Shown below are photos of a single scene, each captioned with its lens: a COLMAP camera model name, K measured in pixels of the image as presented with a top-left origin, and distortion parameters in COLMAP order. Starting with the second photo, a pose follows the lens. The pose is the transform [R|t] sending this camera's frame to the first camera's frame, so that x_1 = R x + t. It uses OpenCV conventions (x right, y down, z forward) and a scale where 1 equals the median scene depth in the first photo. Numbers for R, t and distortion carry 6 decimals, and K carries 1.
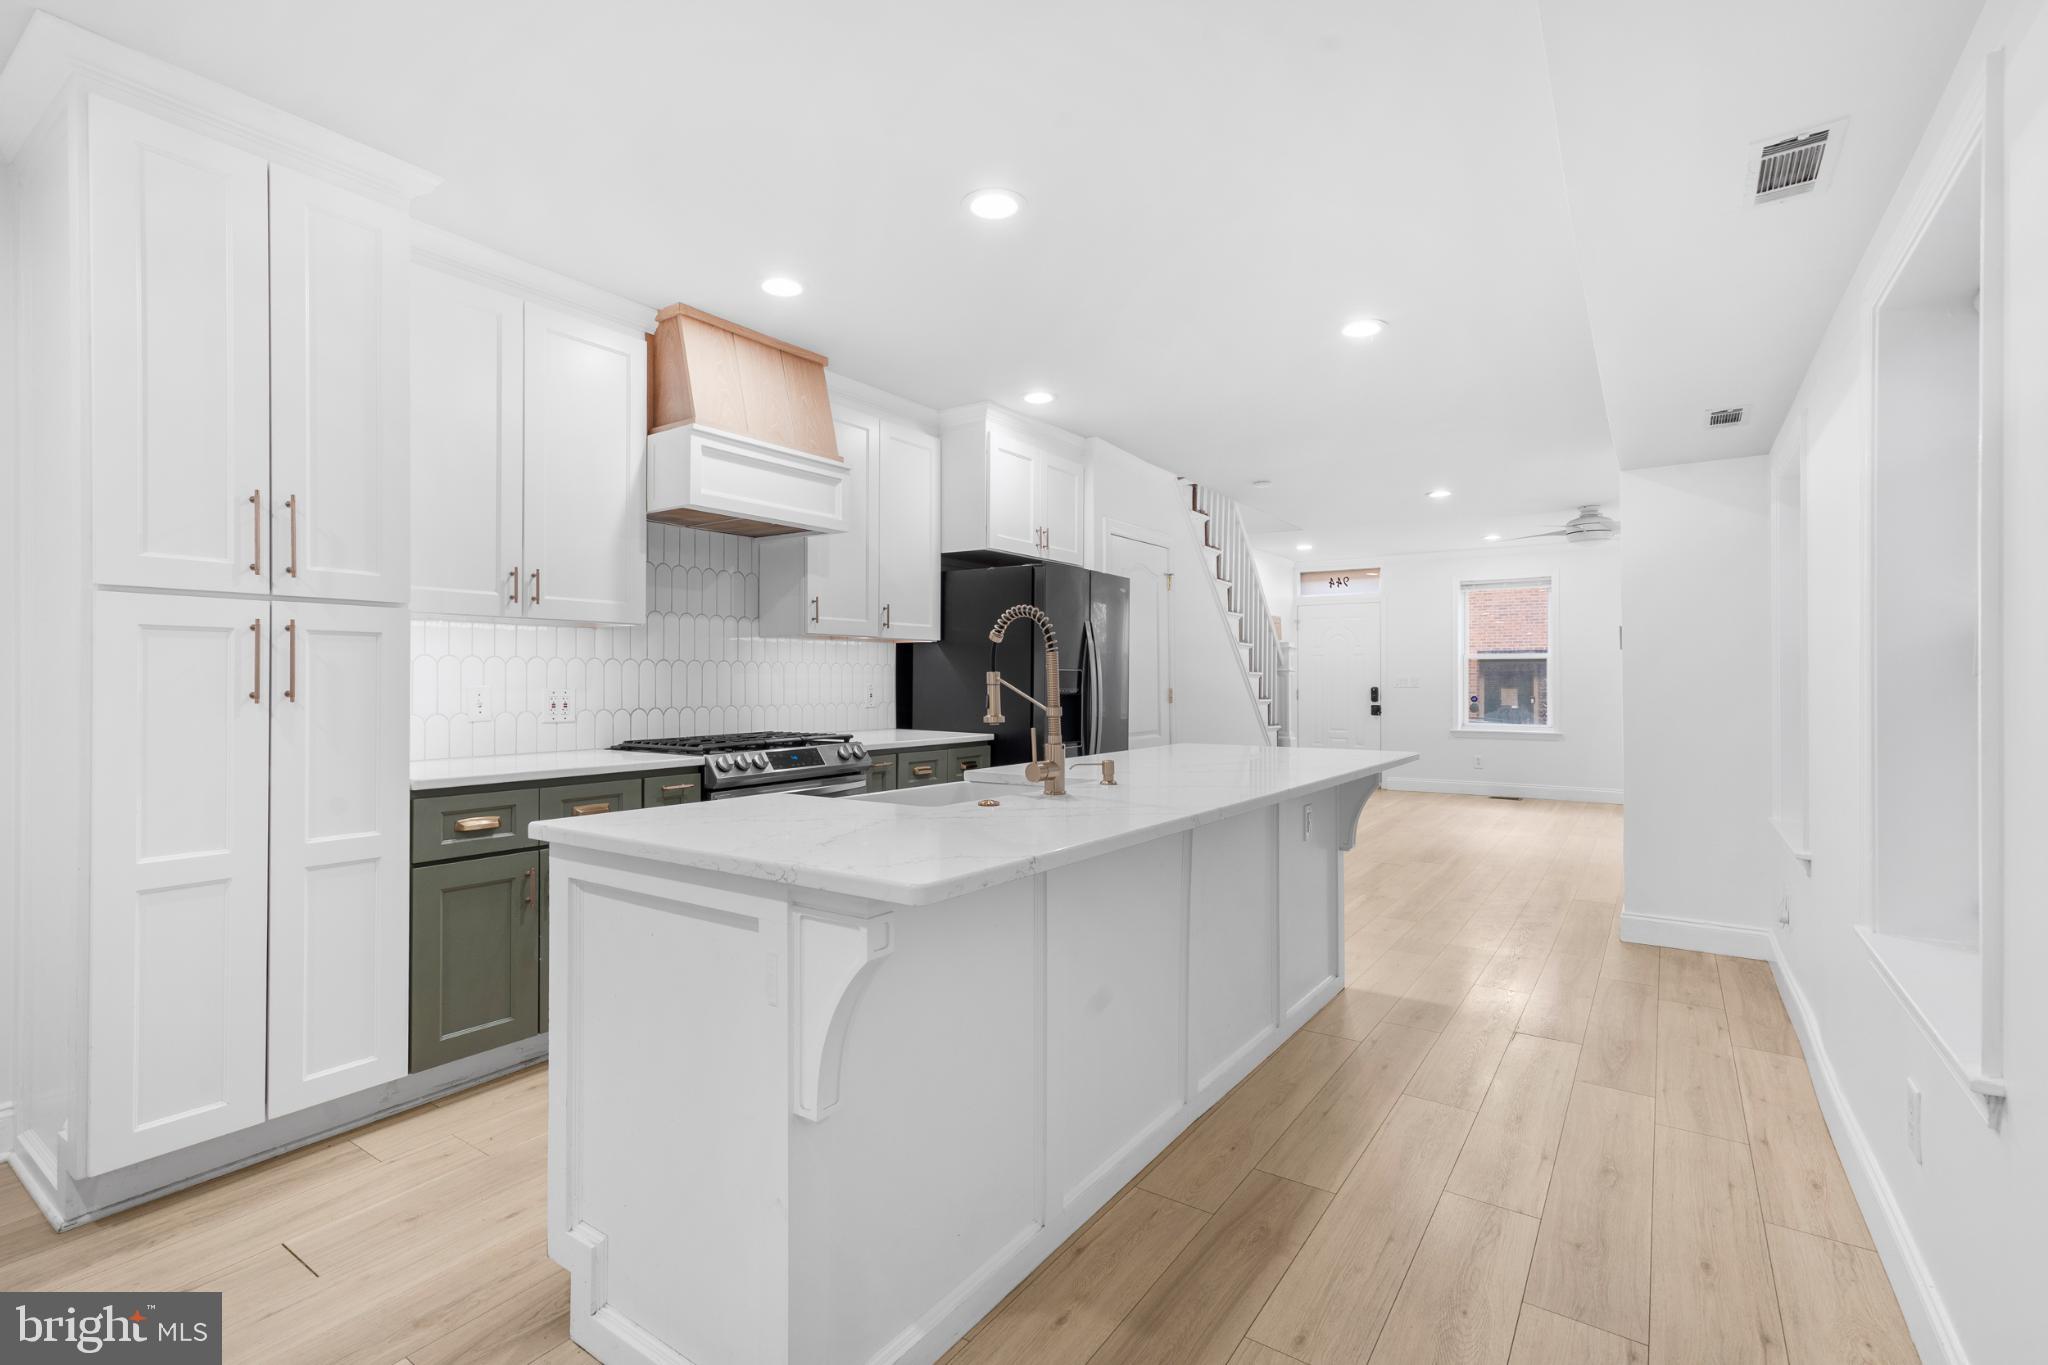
lens RADIAL K [[948.8, 0, 1019.0], [0, 948.8, 683.0], [0, 0, 1]] dist [0.001675, 0.000941]
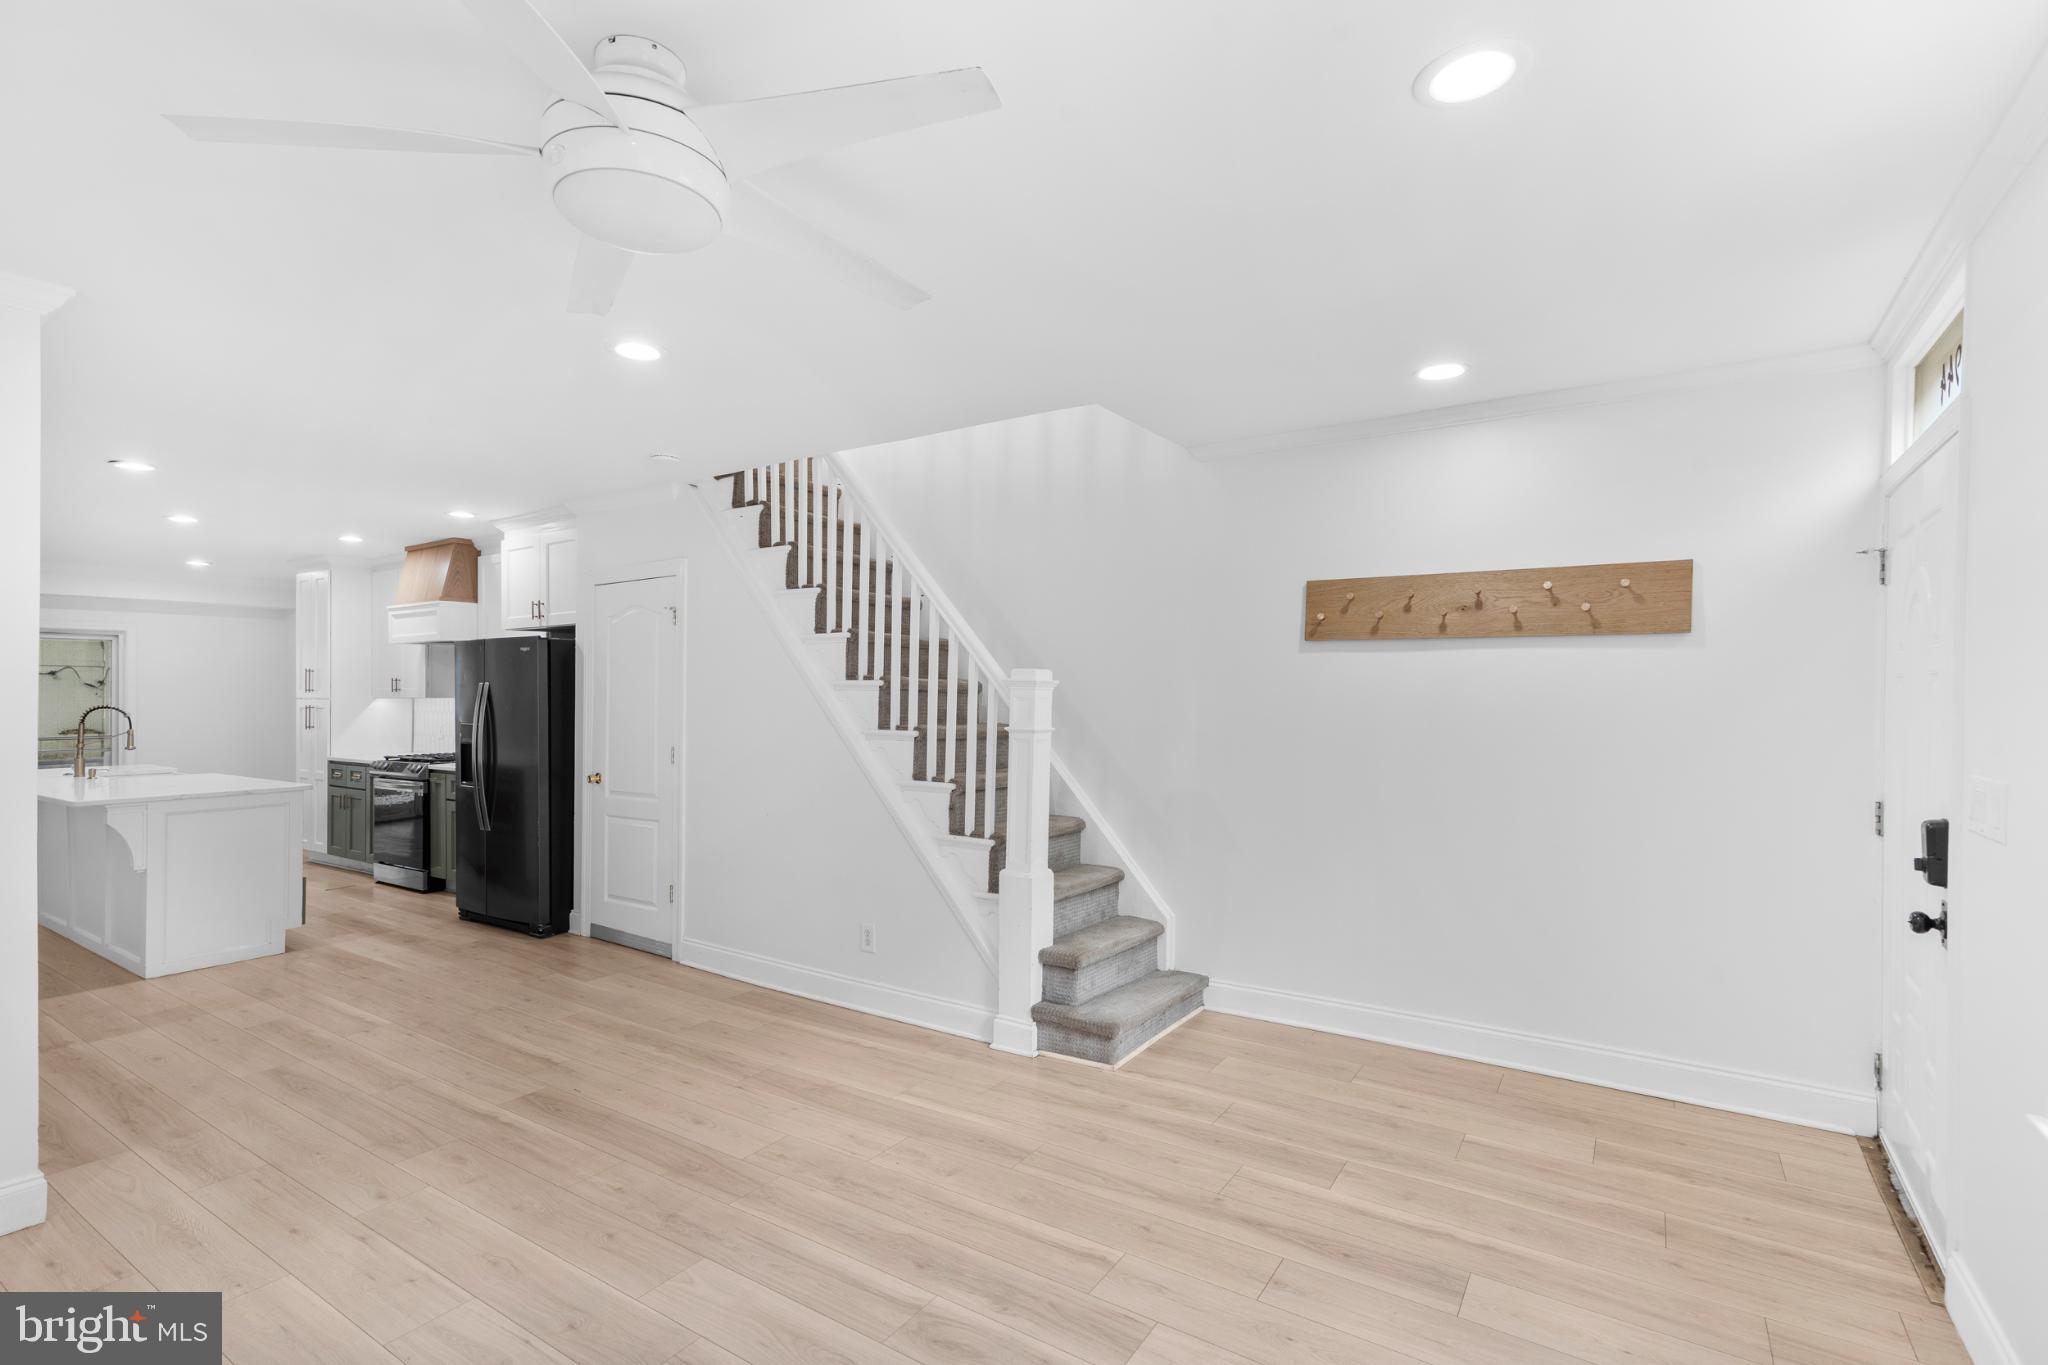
lens RADIAL K [[948.8, 0, 1034.2], [0, 948.8, 696.2], [0, 0, 1]] dist [0.001675, 0.000941]
pose [[0.024282, 0.000698, -0.999705, 1.613361], [-0.003412, 0.999994, 0.000615, -0.065703], [0.999699, 0.003396, 0.024285, 2.106624]]
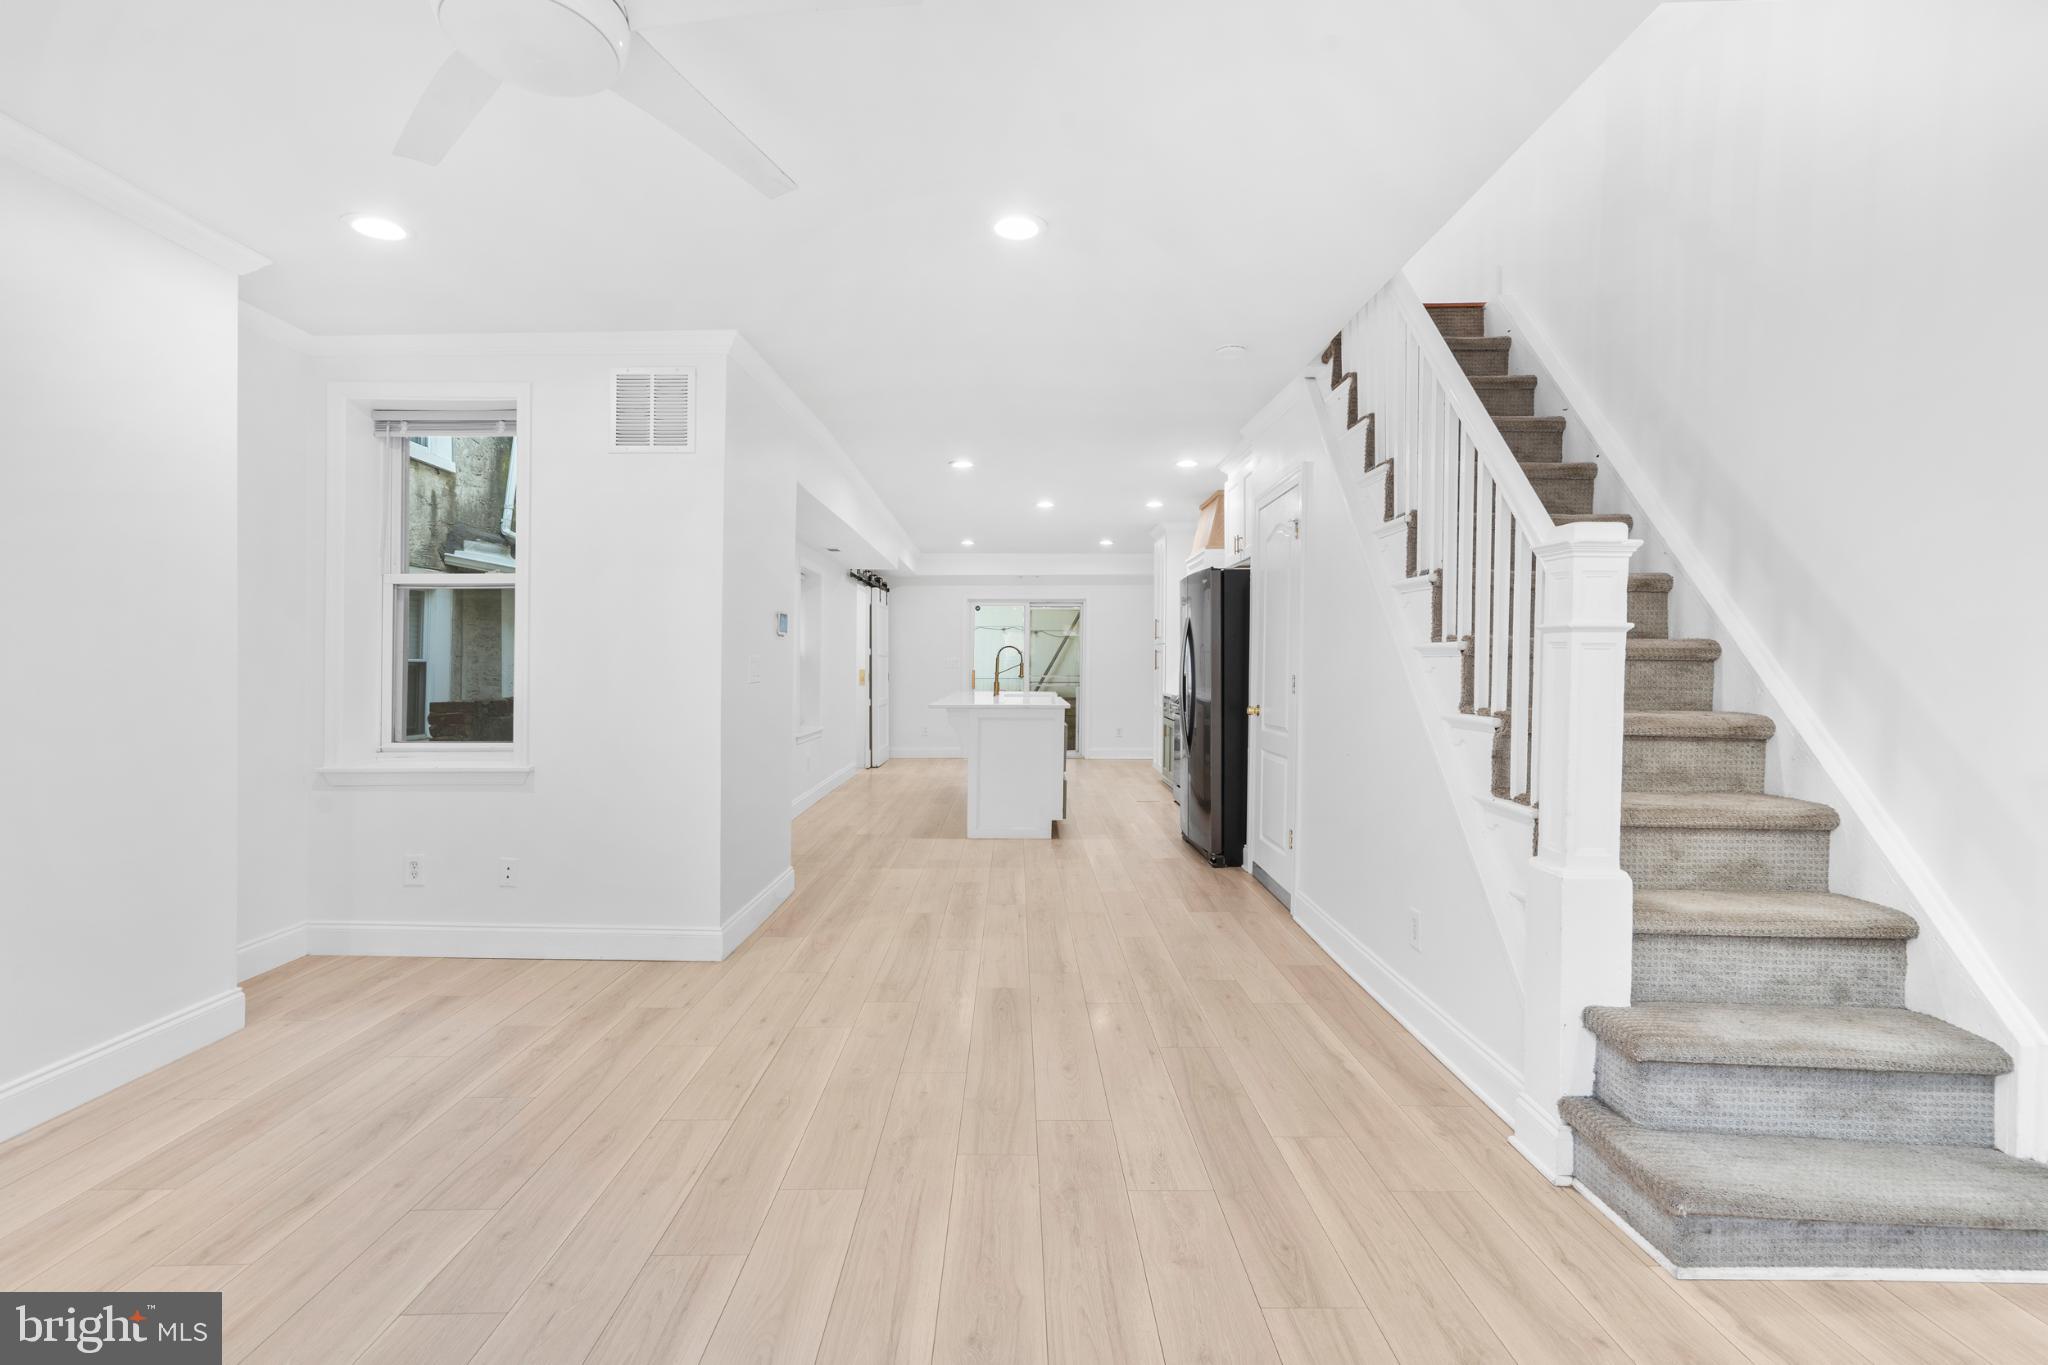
lens RADIAL K [[948.8, 0, 1023.3], [0, 948.8, 652.8], [0, 0, 1]] dist [0.001675, 0.000941]
pose [[-0.825386, -0.010658, -0.564468, 1.196910], [-0.004796, 0.999918, -0.011866, 0.000172], [0.564548, -0.007087, -0.825370, 2.445592]]
